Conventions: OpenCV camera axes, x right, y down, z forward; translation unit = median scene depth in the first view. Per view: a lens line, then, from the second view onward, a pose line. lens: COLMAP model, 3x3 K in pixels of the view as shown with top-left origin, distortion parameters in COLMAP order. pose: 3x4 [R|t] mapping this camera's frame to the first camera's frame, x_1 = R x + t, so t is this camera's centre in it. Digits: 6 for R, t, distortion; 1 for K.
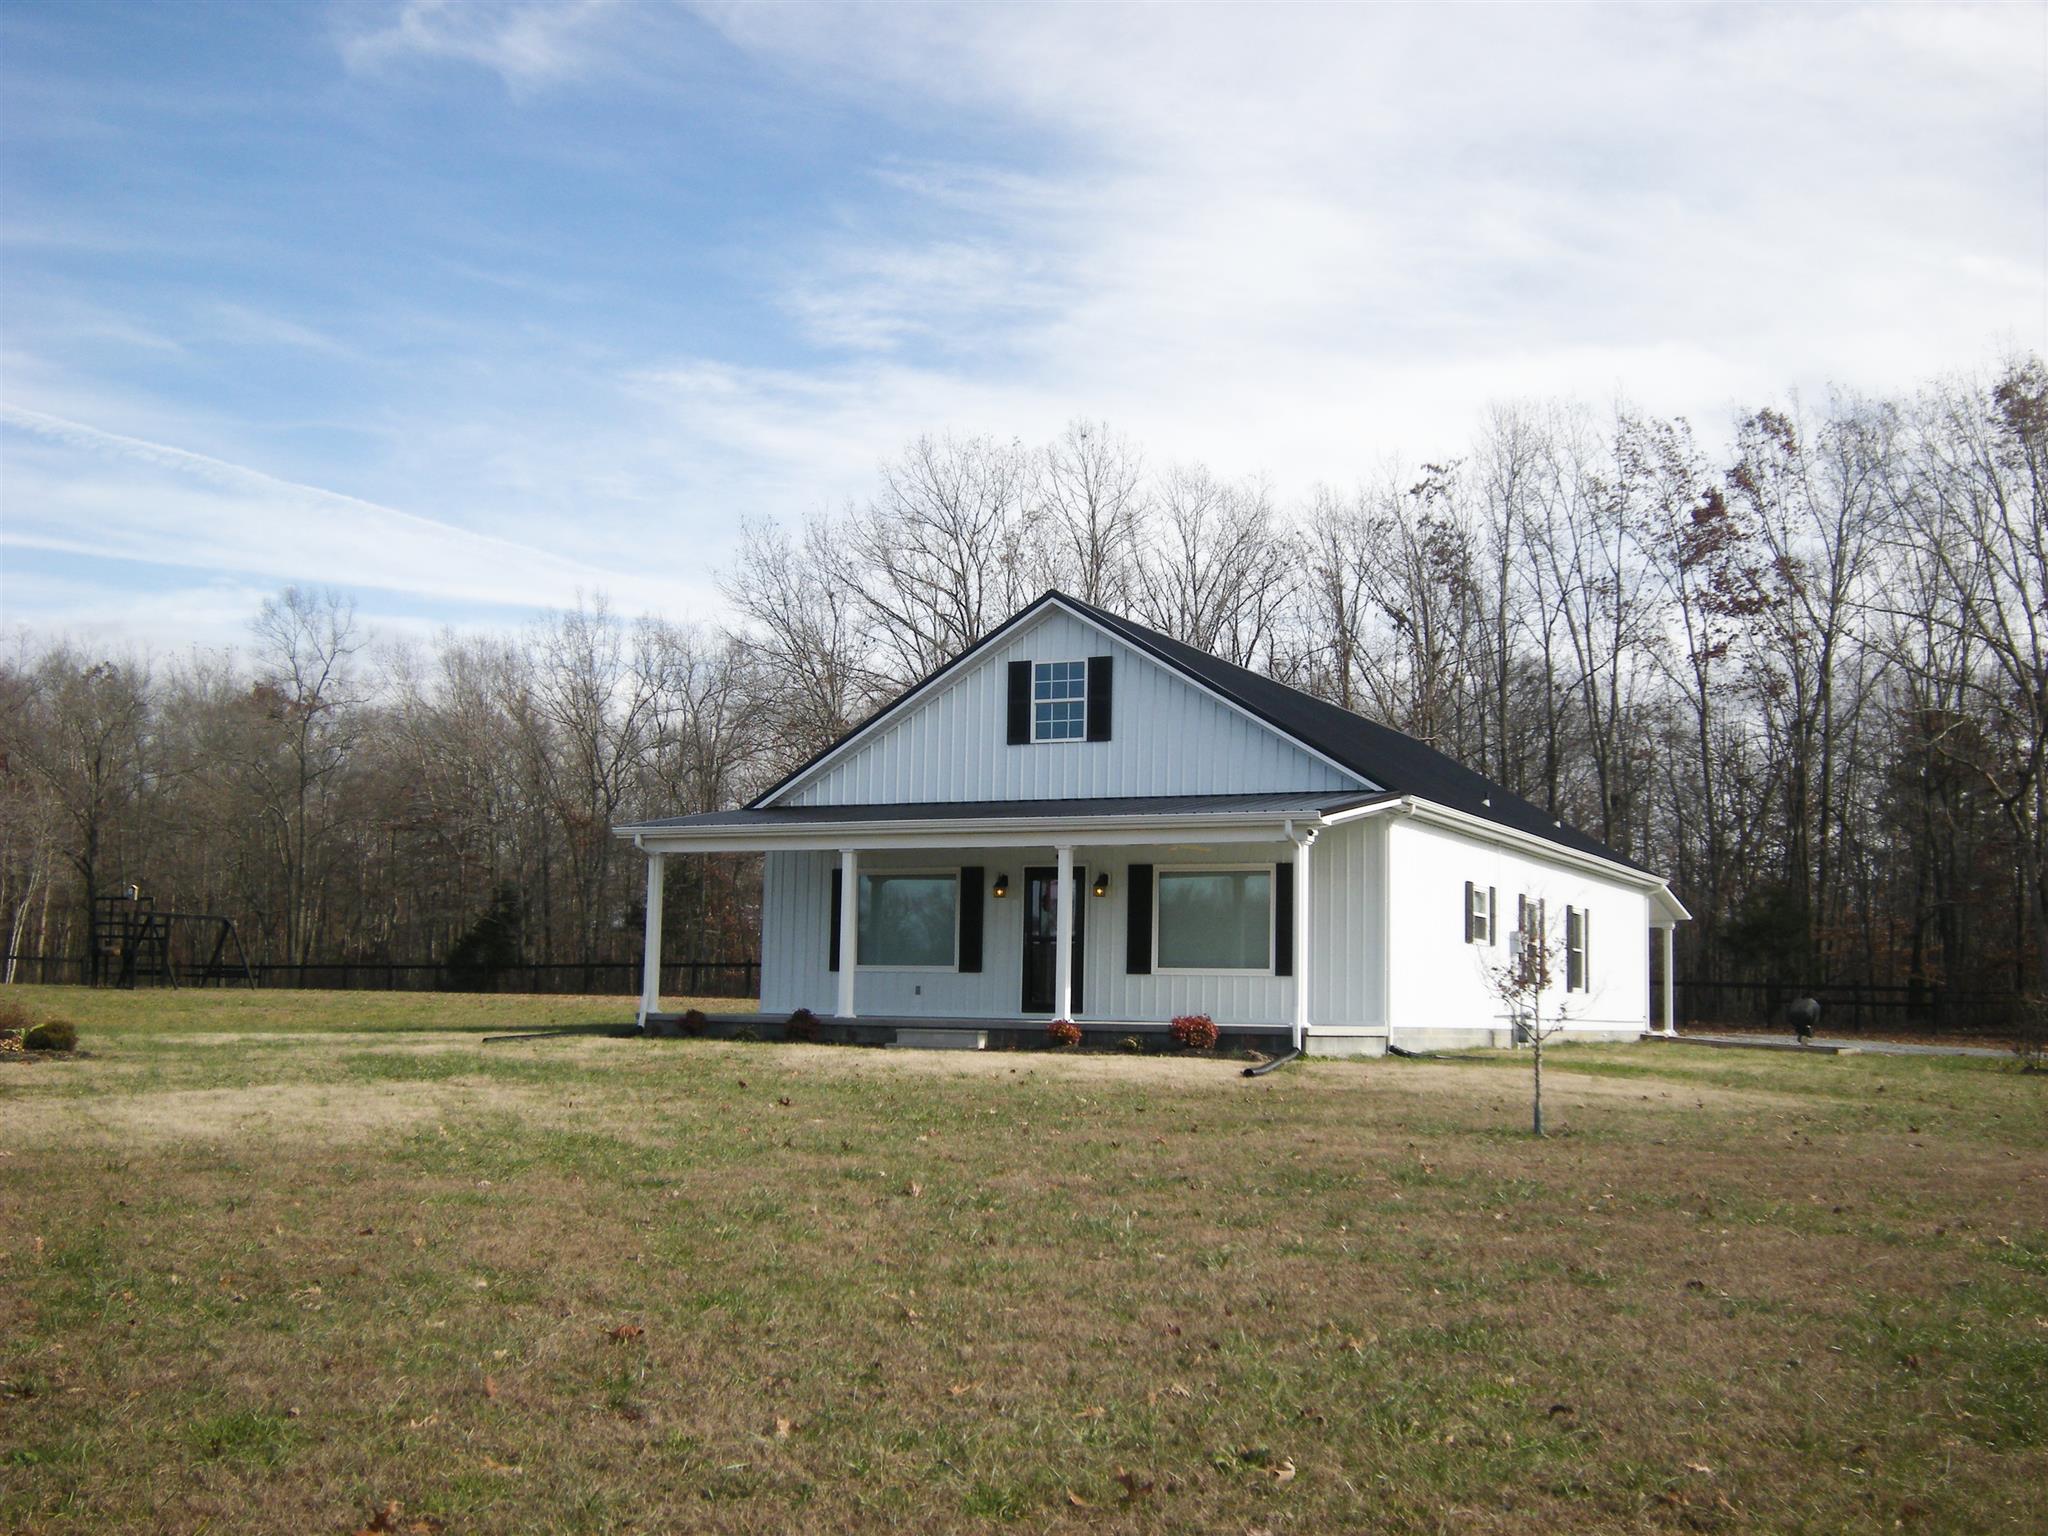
lens RADIAL K [[1791.2, 0, 1025.1], [0, 1791.2, 770.3], [0, 0, 1]] dist [-0.094852, 0.022780]
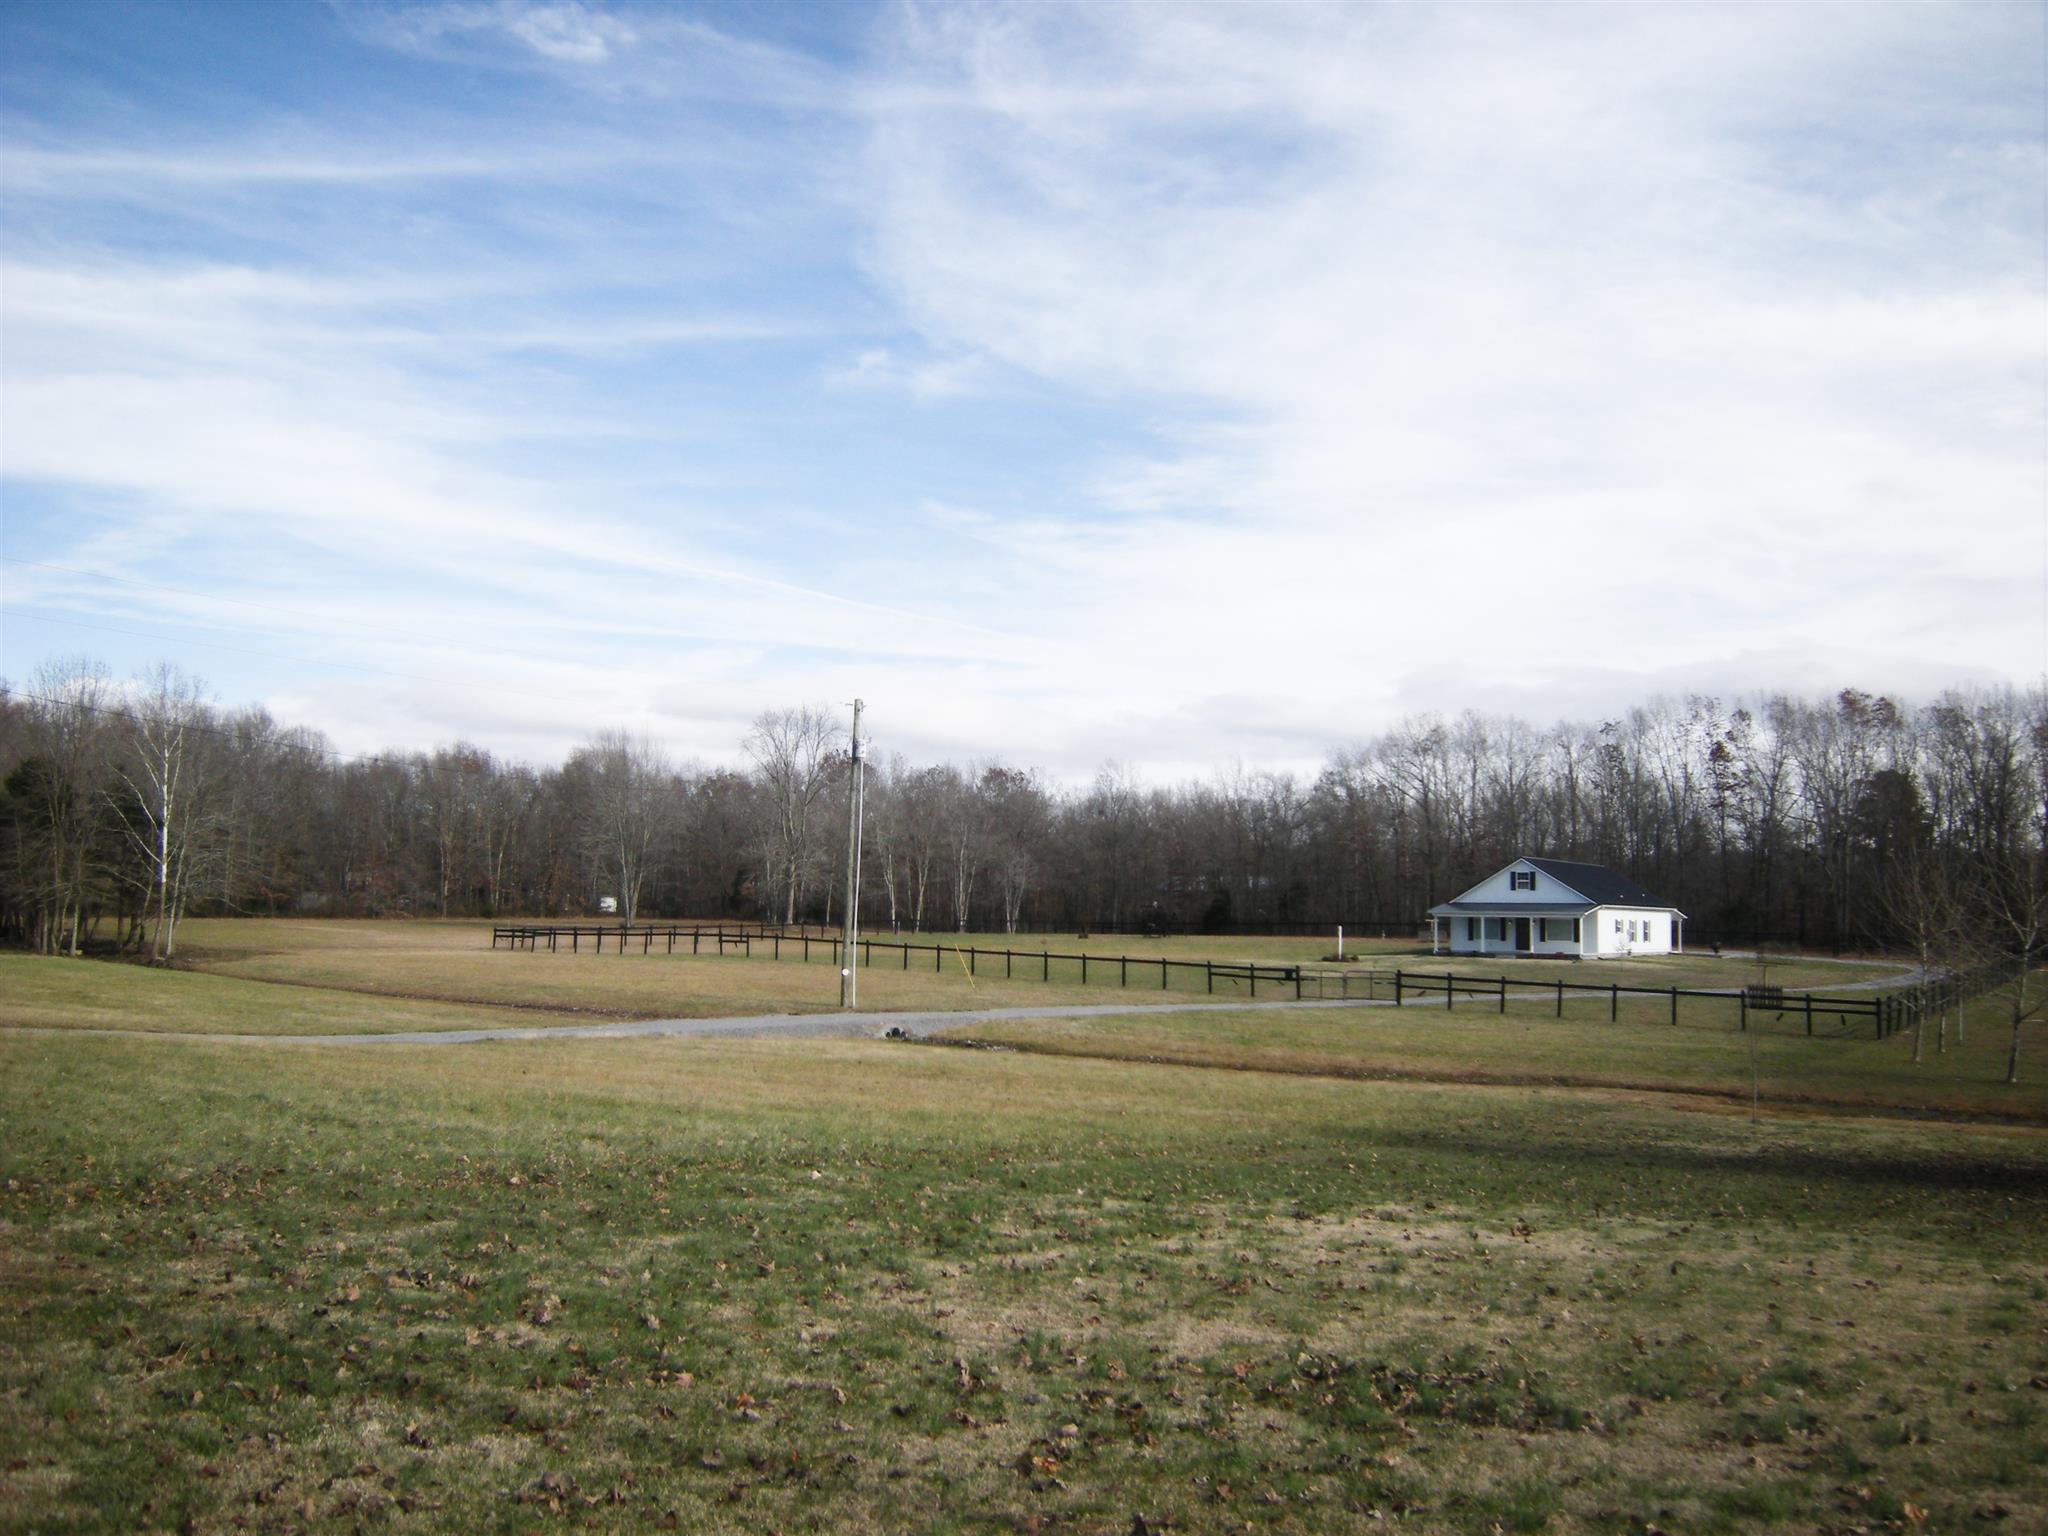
lens RADIAL K [[1791.2, 0, 1021.5], [0, 1791.2, 768.5], [0, 0, 1]] dist [-0.094852, 0.022780]
pose [[0.994572, -0.023982, -0.101248, -0.775215], [0.028611, 0.998599, 0.044513, -0.555529], [0.100038, -0.047168, 0.993865, -3.546169]]
